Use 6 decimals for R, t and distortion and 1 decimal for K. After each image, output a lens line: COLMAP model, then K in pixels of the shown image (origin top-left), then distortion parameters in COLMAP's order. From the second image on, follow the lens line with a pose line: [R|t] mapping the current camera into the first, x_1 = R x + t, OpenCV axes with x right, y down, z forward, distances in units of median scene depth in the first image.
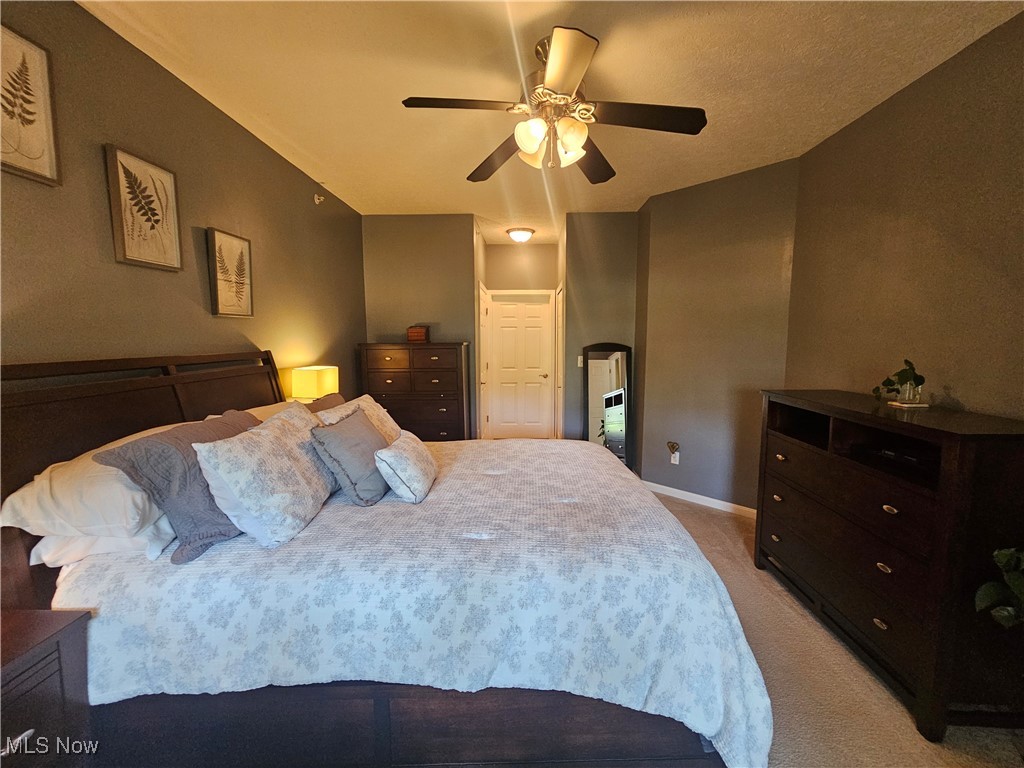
lens RADIAL K [[415.8, 0, 514.4], [0, 415.8, 385.0], [0, 0, 1]] dist [-0.004209, -0.000102]
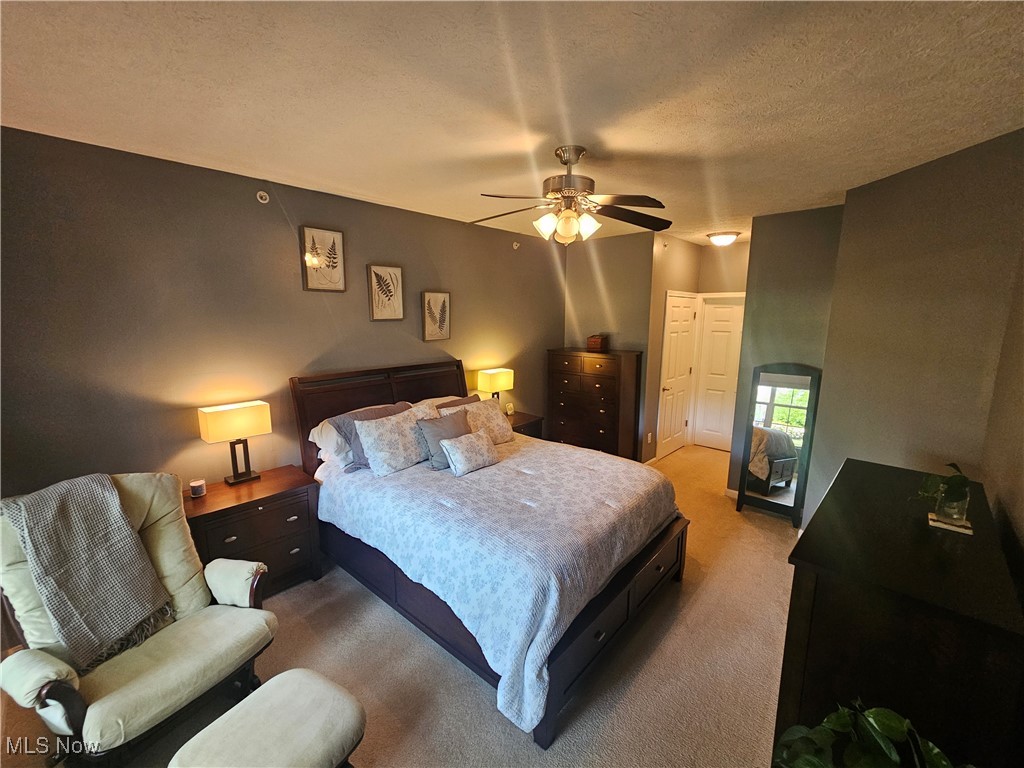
lens RADIAL K [[415.8, 0, 521.5], [0, 415.8, 382.5], [0, 0, 1]] dist [-0.004209, -0.000102]
pose [[0.751146, 0.116331, -0.649805, 0.954866], [-0.080792, 0.993151, 0.084407, -0.234223], [0.655174, -0.010903, 0.755400, -0.050462]]
